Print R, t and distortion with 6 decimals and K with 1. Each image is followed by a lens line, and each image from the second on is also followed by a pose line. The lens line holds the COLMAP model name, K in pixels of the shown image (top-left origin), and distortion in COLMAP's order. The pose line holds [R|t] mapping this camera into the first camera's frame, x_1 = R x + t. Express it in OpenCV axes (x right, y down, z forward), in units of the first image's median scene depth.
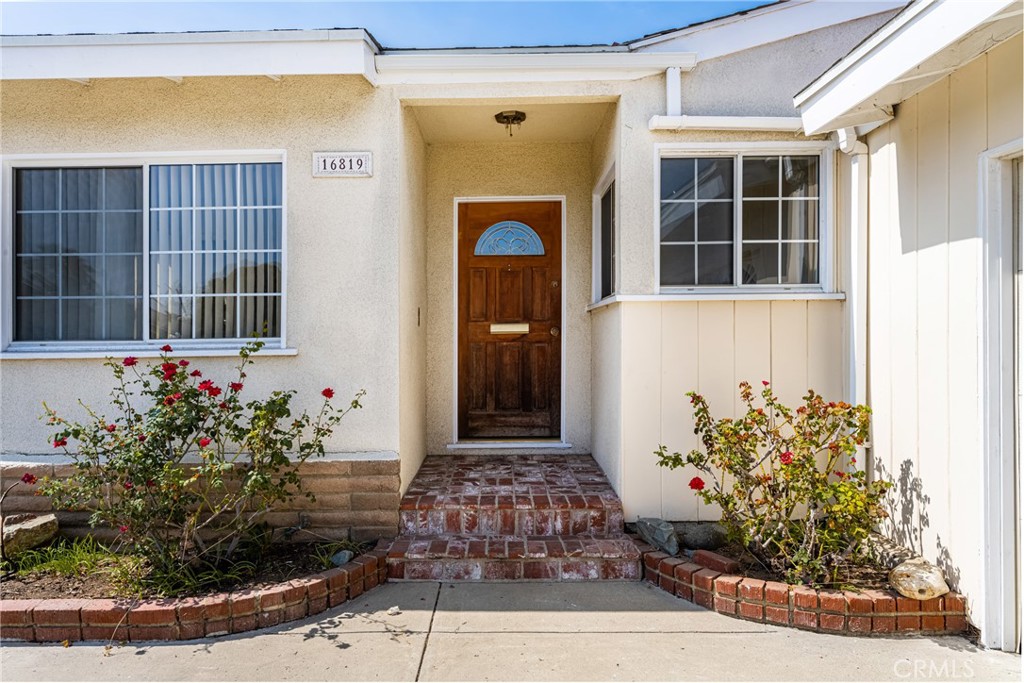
lens RADIAL K [[628.7, 0, 511.7], [0, 628.7, 334.8], [0, 0, 1]] dist [0.005963, -0.002524]
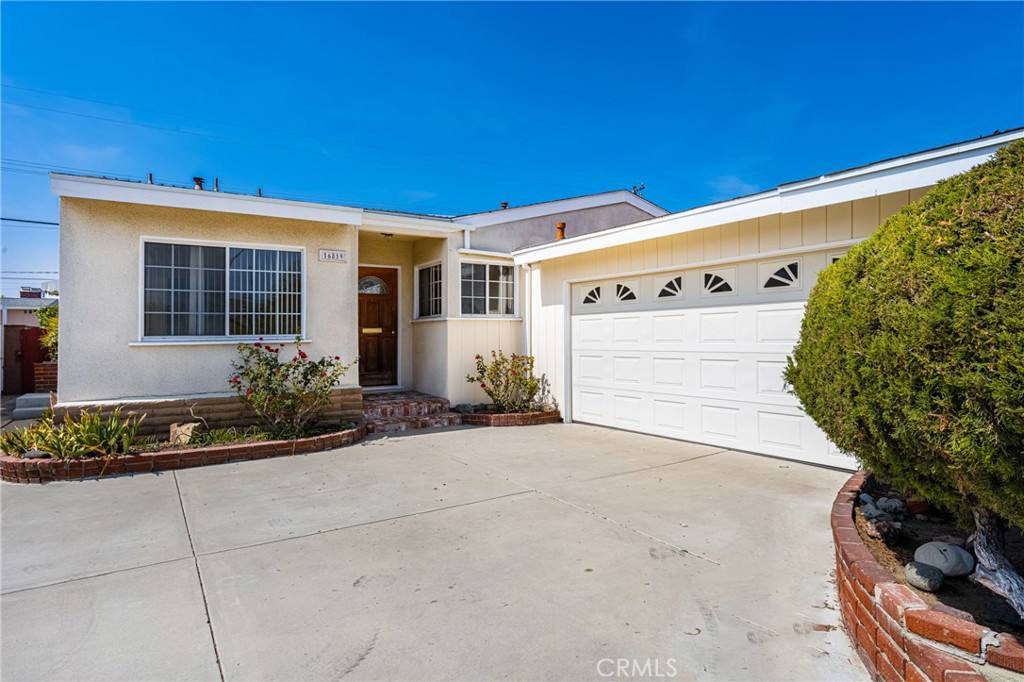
lens RADIAL K [[560.1, 0, 512.0], [0, 560.1, 338.1], [0, 0, 1]] dist [-0.000044, 0.000006]
pose [[0.841432, -0.003212, 0.540353, -0.827181], [0.002743, 0.999995, 0.001673, 0.017111], [-0.540355, 0.000074, 0.841437, -1.027817]]
